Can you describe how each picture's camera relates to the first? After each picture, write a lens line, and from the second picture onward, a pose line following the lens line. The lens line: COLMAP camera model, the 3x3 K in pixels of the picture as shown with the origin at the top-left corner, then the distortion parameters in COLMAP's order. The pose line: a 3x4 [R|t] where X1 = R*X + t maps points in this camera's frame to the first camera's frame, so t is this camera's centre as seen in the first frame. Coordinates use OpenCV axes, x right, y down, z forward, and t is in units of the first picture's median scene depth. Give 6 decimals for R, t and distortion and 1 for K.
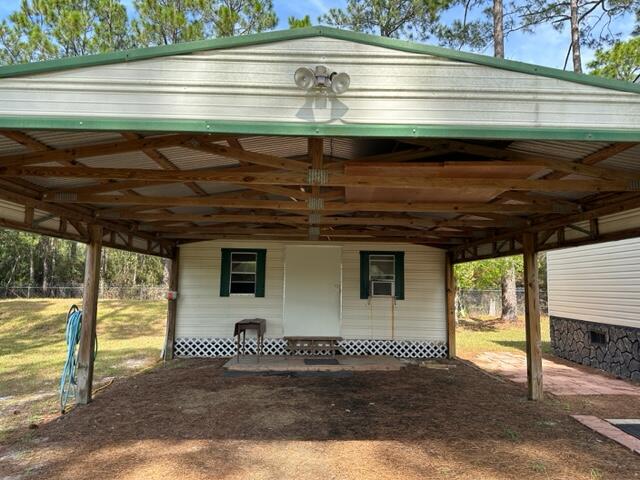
lens RADIAL K [[447.2, 0, 320.0], [0, 447.2, 240.0], [0, 0, 1]] dist [0.008088, -0.003746]
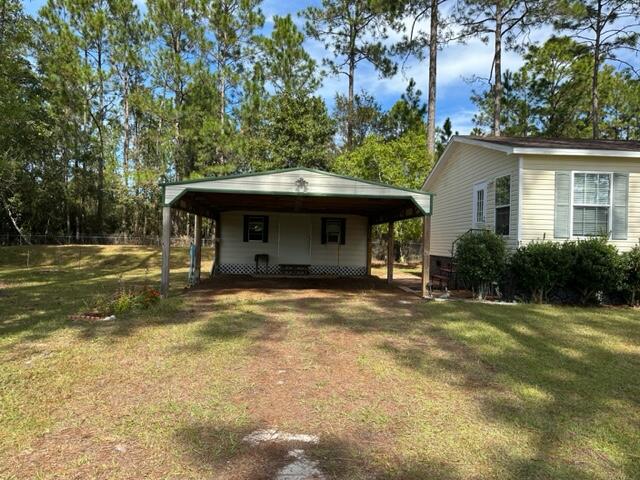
lens RADIAL K [[438.6, 0, 337.2], [0, 438.6, 242.9], [0, 0, 1]] dist [0.028774, -0.000679]
pose [[0.995507, 0.010550, 0.094097, -0.011224], [-0.020676, 0.994012, 0.107296, -0.063528], [-0.092402, -0.108759, 0.989764, -0.749296]]
